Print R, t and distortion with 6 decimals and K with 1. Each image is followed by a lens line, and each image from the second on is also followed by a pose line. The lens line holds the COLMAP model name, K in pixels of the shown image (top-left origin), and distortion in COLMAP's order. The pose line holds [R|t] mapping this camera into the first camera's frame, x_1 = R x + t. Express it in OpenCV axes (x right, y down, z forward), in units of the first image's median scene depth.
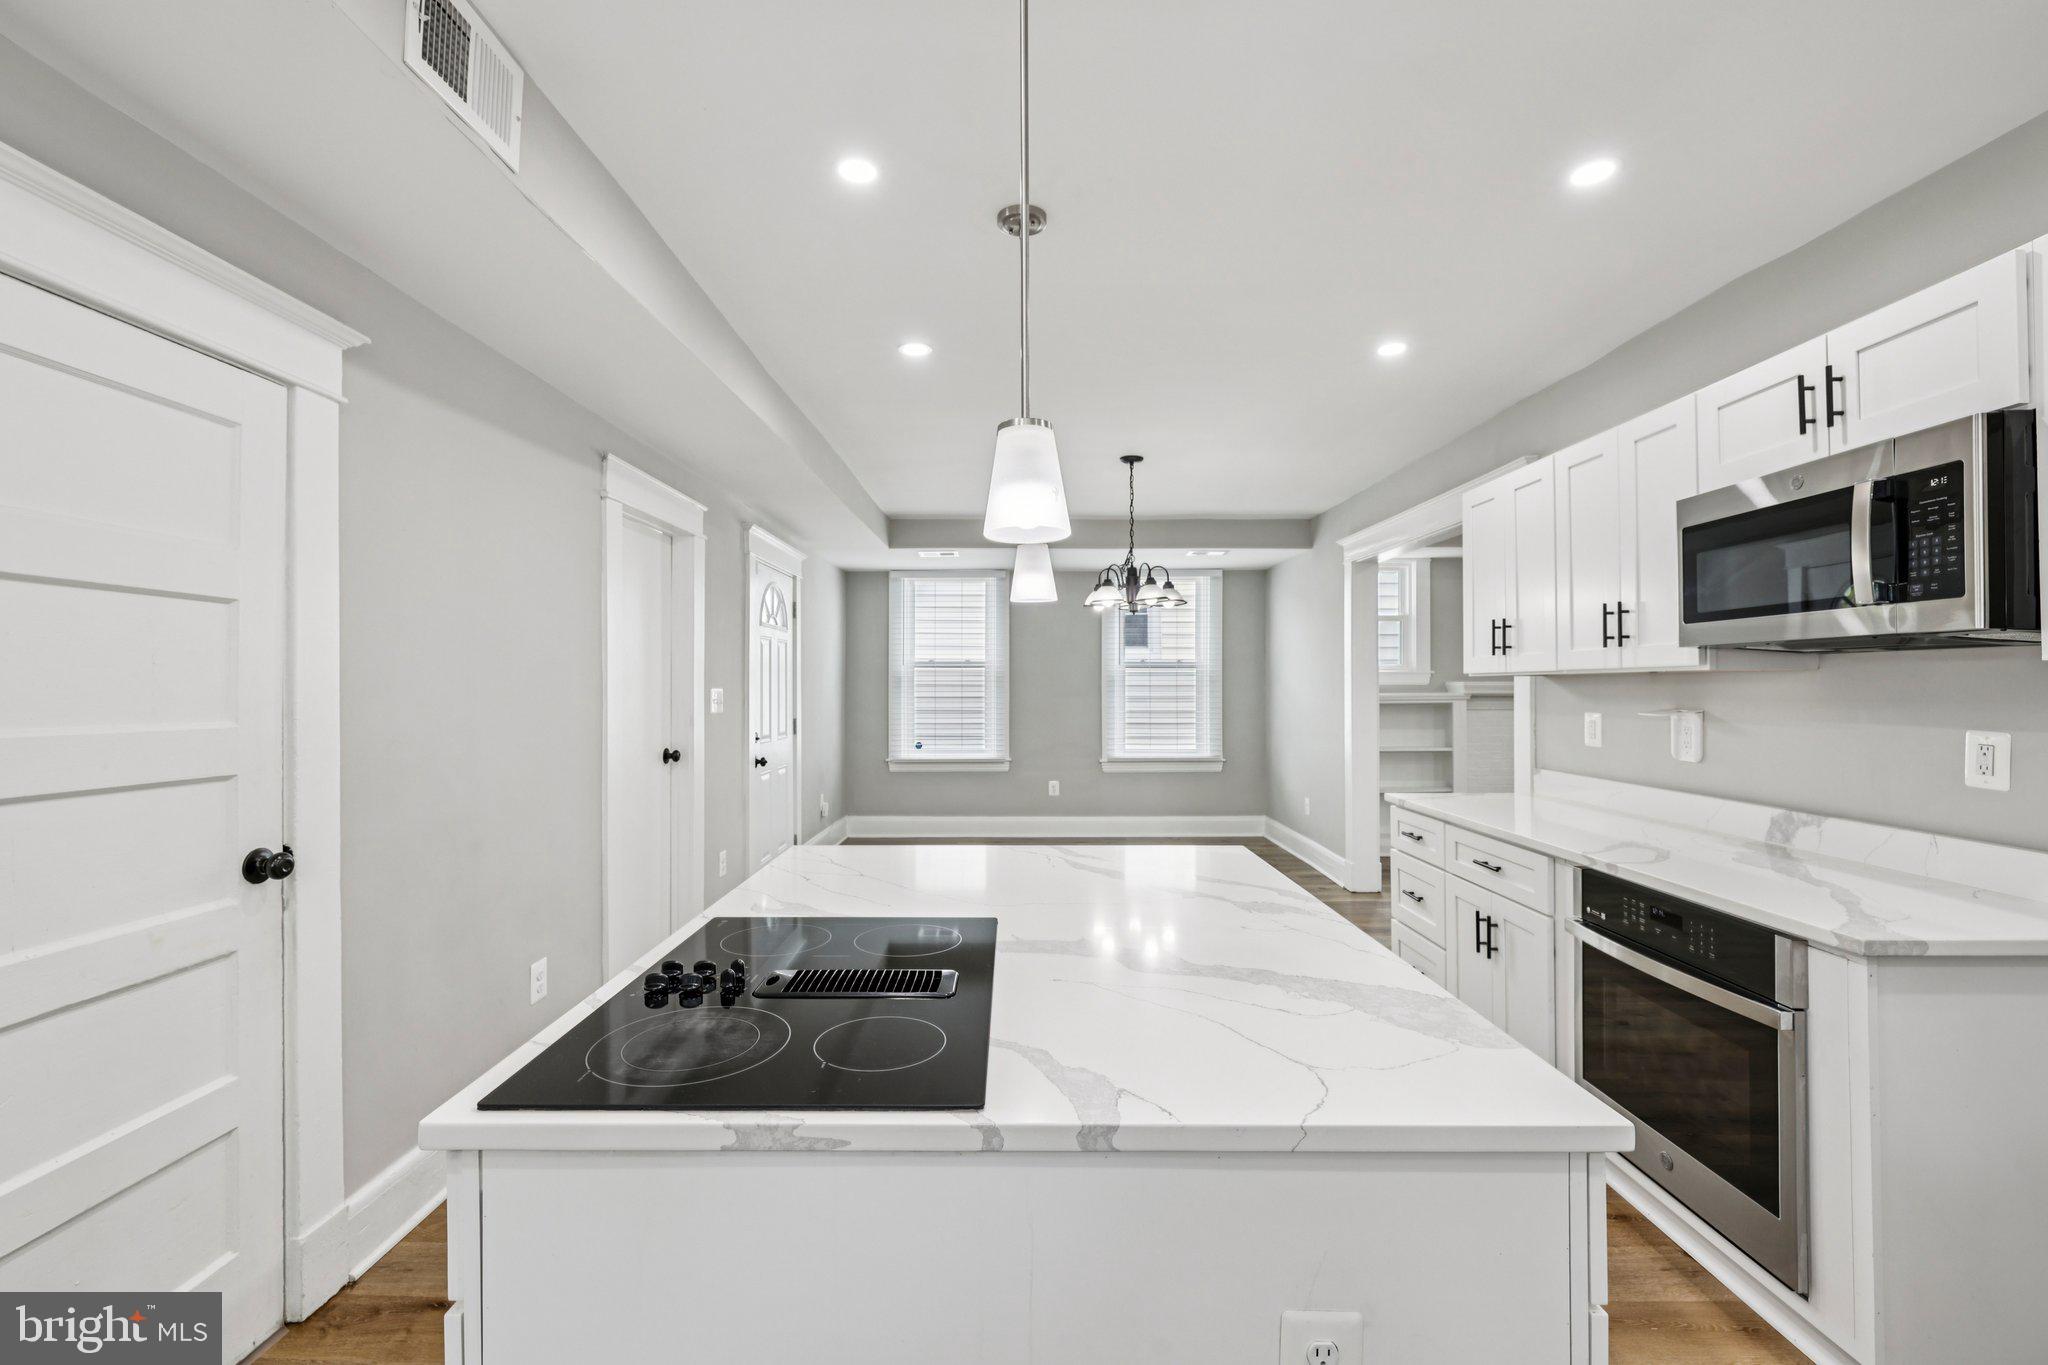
lens RADIAL K [[859.7, 0, 1016.4], [0, 859.7, 685.5], [0, 0, 1]] dist [0.001499, 0.000200]
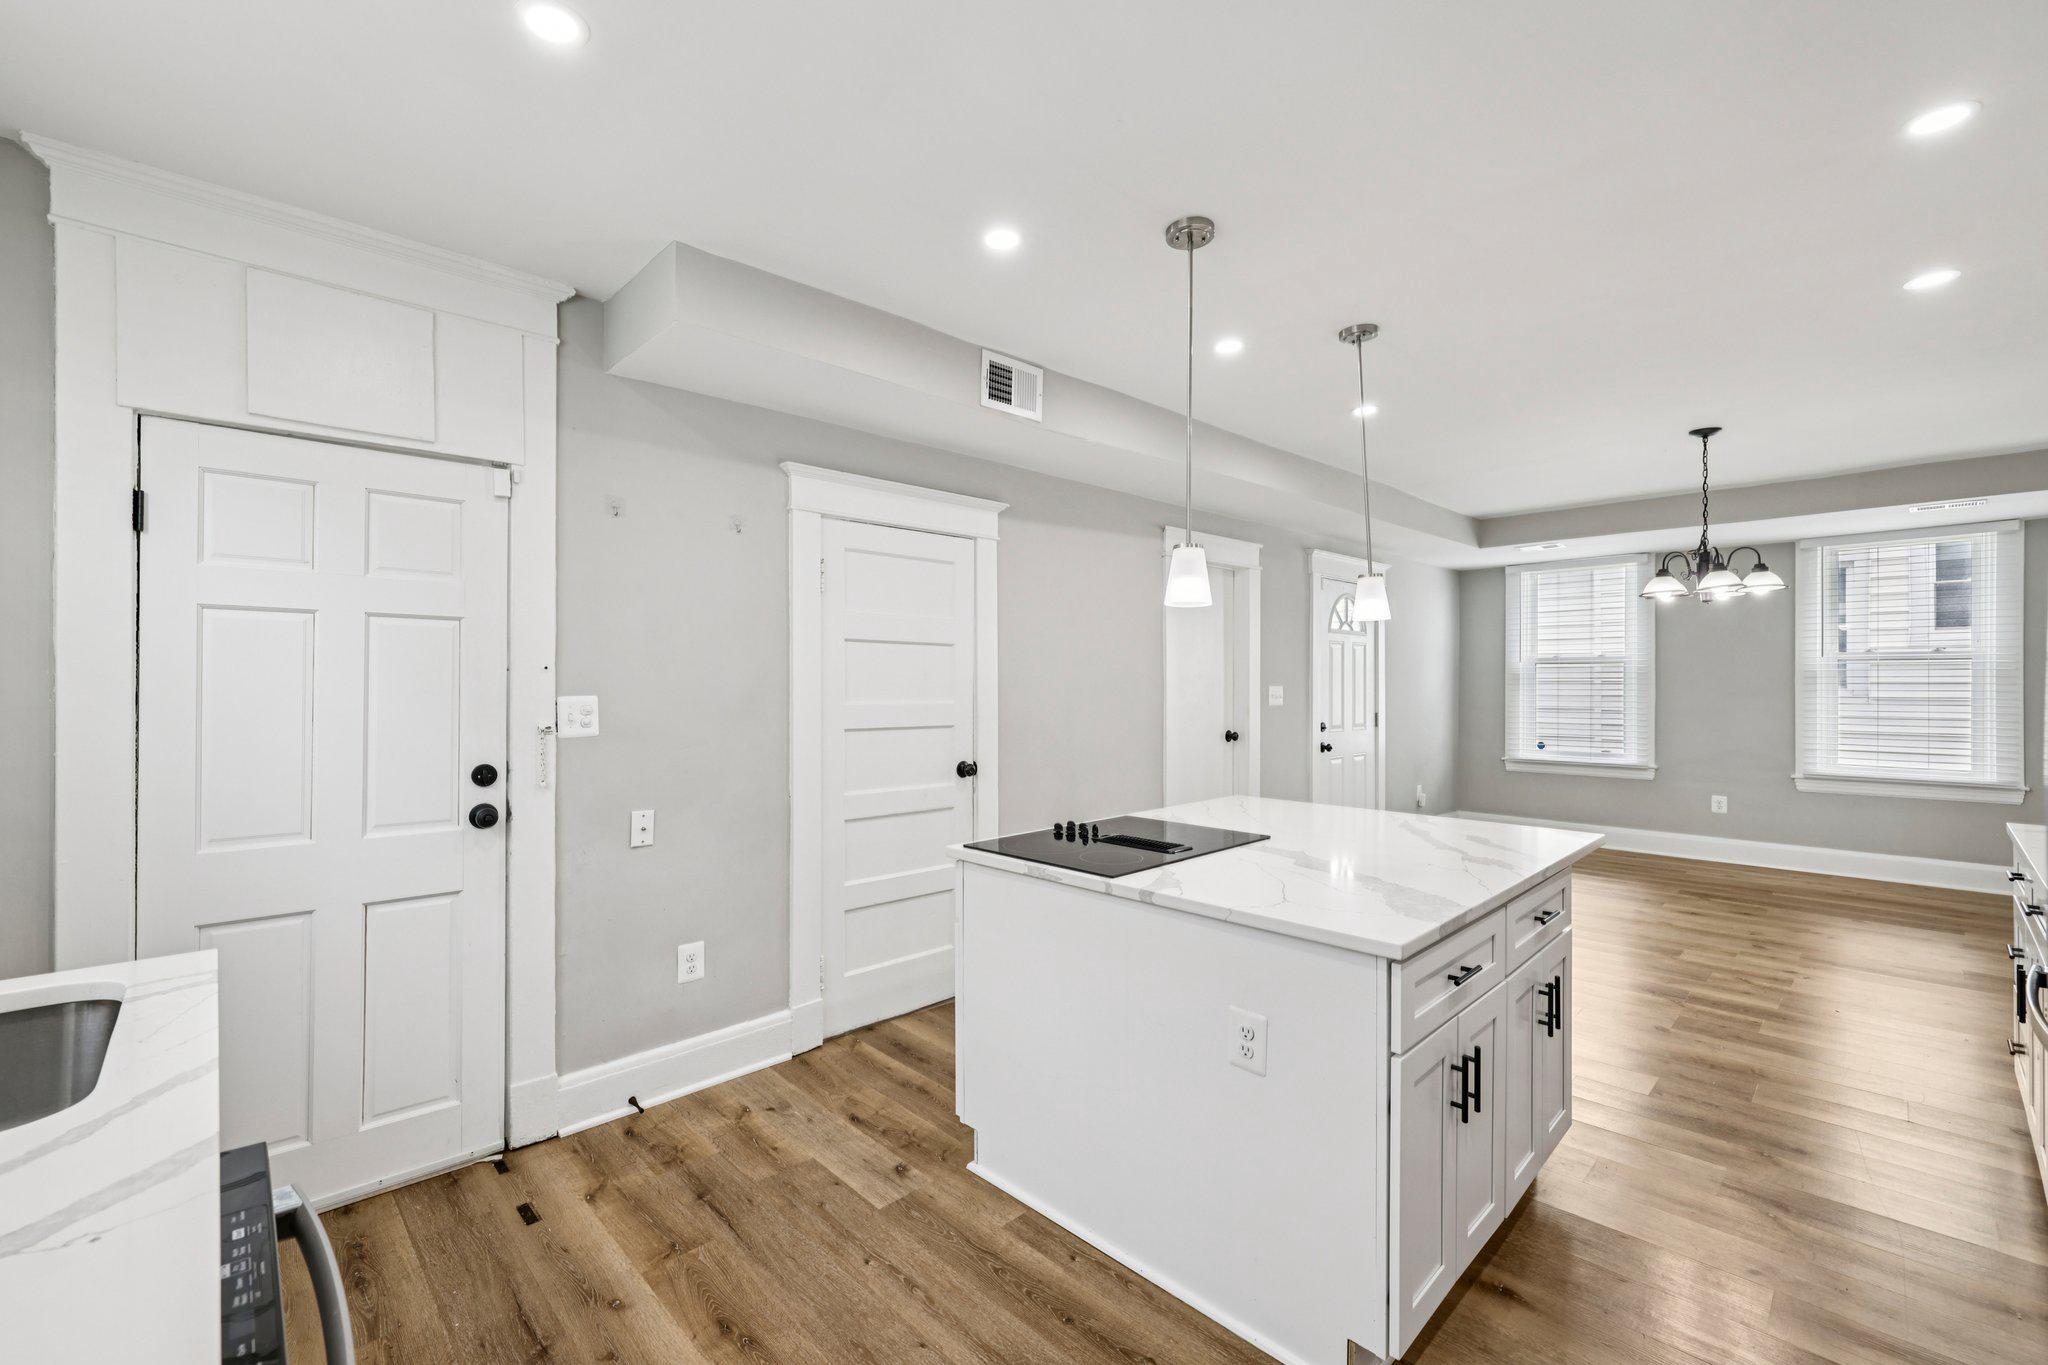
lens RADIAL K [[859.7, 0, 1016.4], [0, 859.7, 685.5], [0, 0, 1]] dist [0.001499, 0.000200]
pose [[0.695868, 0.003254, -0.718163, 0.245458], [-0.000210, 0.999991, 0.004327, -0.001574], [0.718170, -0.002860, 0.695862, -0.126579]]
